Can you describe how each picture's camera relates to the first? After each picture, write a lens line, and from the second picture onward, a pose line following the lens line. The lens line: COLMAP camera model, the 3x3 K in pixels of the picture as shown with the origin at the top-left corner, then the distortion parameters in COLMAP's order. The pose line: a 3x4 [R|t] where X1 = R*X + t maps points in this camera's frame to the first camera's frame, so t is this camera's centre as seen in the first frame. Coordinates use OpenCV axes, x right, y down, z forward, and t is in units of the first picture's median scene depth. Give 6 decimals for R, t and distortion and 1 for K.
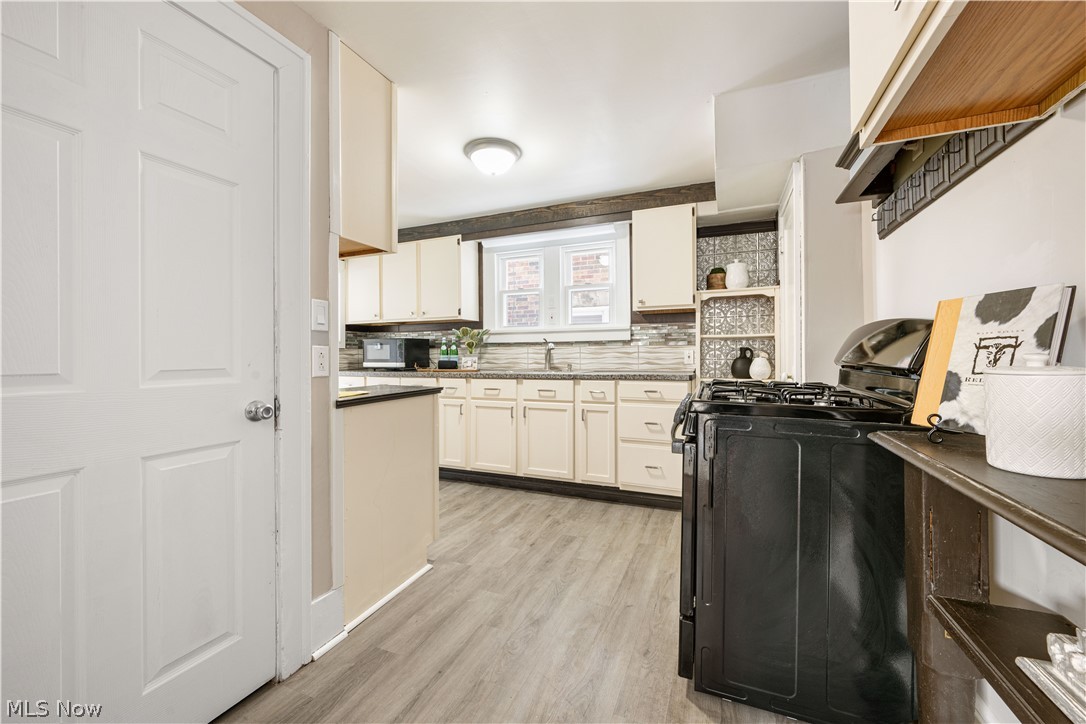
lens RADIAL K [[427.0, 0, 538.6], [0, 427.0, 359.1], [0, 0, 1]] dist [-0.002880, 0.000161]
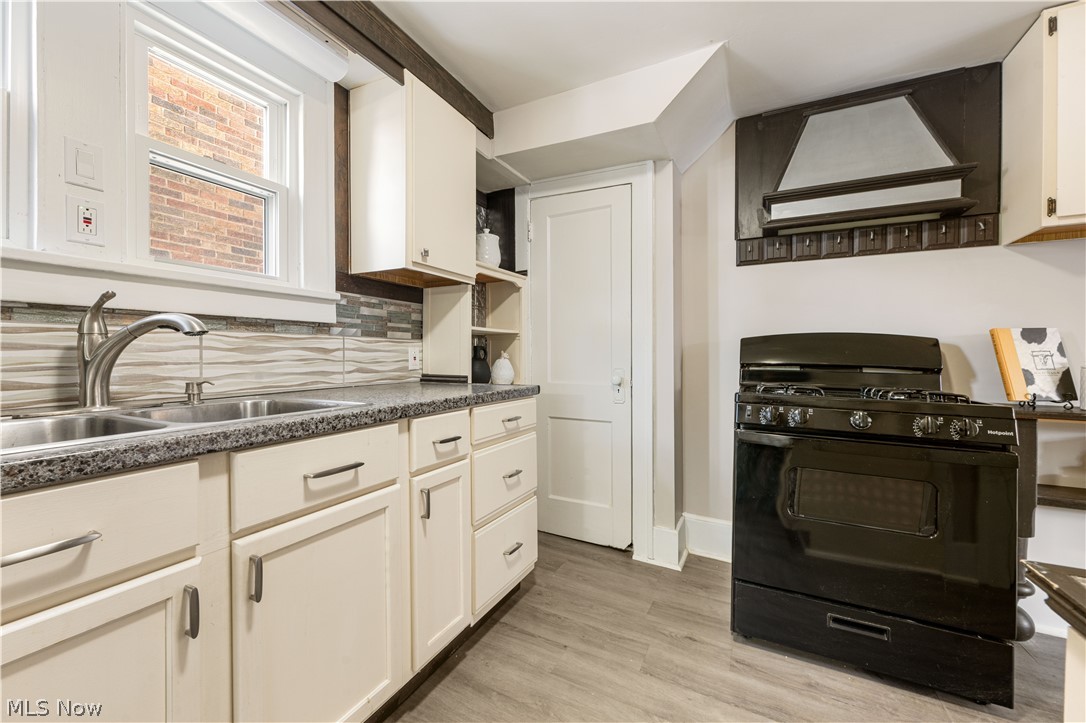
lens RADIAL K [[427.0, 0, 538.8], [0, 427.0, 356.1], [0, 0, 1]] dist [-0.002880, 0.000161]
pose [[0.072332, -0.000666, 0.997380, -0.267794], [0.002339, 0.999997, 0.000498, -0.008285], [-0.997378, 0.002297, 0.072333, 0.797097]]
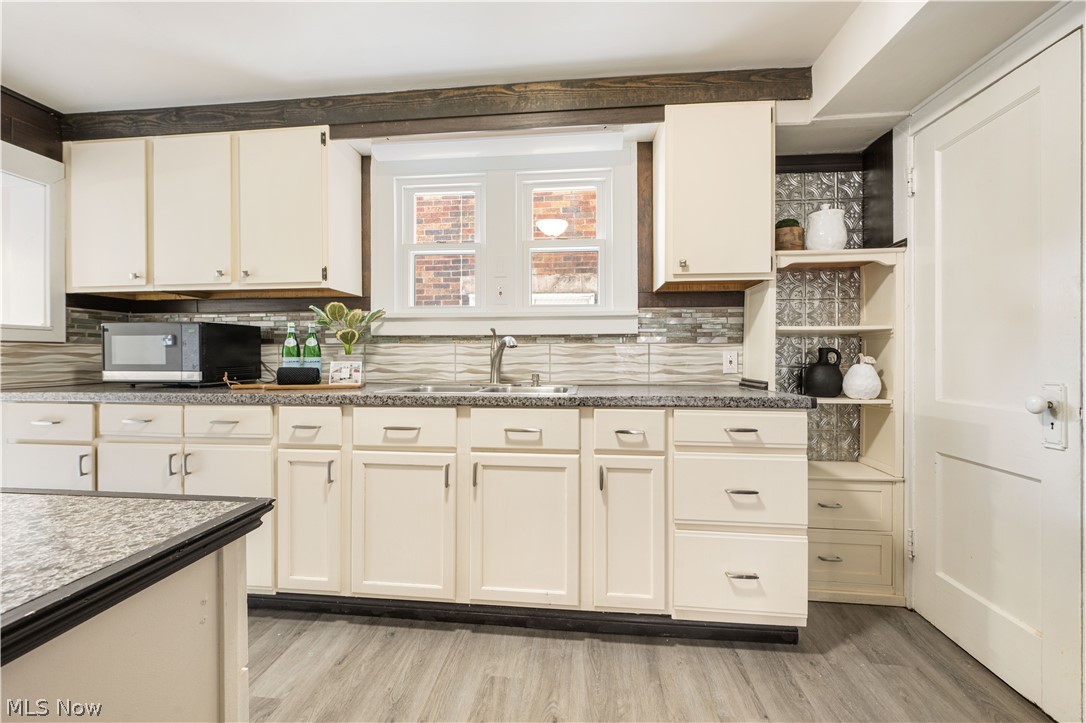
lens RADIAL K [[427.0, 0, 543.6], [0, 427.0, 359.5], [0, 0, 1]] dist [-0.002880, 0.000161]
pose [[0.952707, 0.002768, 0.303878, -0.104876], [-0.002594, 0.999996, -0.000979, -0.007808], [-0.303880, 0.000144, 0.952710, 0.499541]]
